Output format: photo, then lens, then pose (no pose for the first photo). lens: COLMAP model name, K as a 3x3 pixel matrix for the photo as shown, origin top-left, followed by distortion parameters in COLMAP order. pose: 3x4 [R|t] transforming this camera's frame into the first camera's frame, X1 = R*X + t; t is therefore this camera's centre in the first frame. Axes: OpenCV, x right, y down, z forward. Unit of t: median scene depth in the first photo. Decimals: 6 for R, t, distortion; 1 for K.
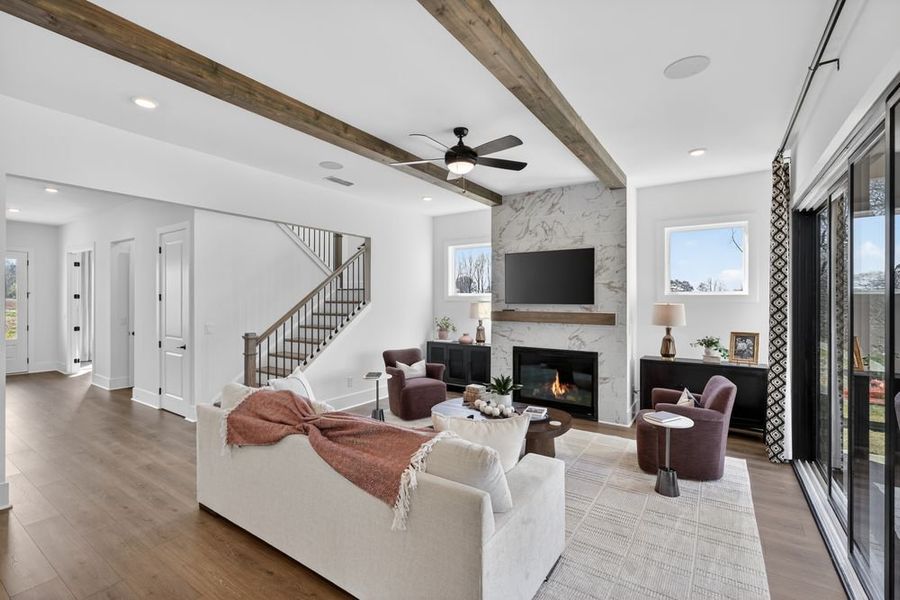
lens RADIAL K [[406.4, 0, 451.4], [0, 406.4, 299.0], [0, 0, 1]] dist [-0.001915, 0.000267]
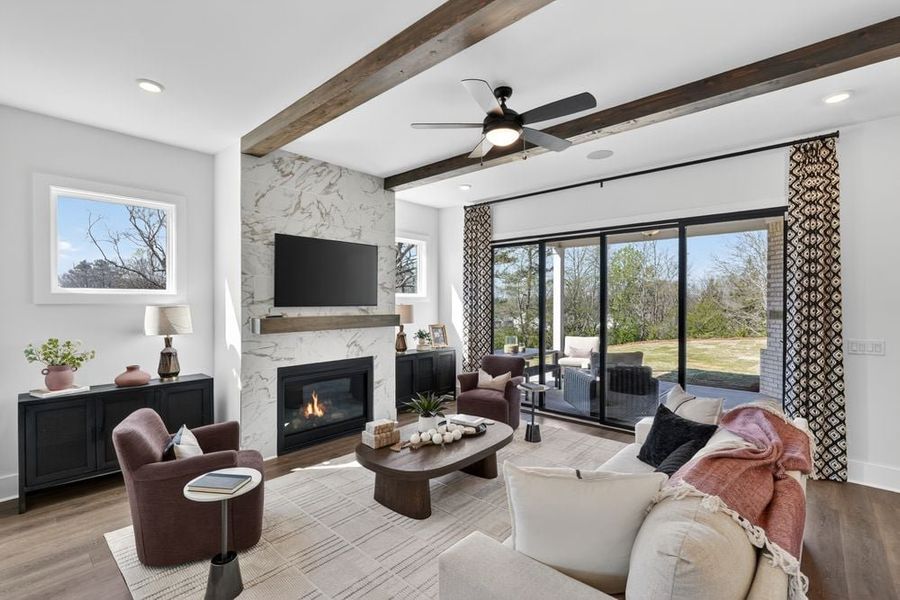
lens RADIAL K [[406.4, 0, 446.5], [0, 406.4, 300.8], [0, 0, 1]] dist [-0.001915, 0.000267]
pose [[0.158454, -0.002527, 0.987363, -0.540787], [0.000449, 0.999997, 0.002488, 0.000019], [-0.987366, 0.000049, 0.158455, 0.670292]]
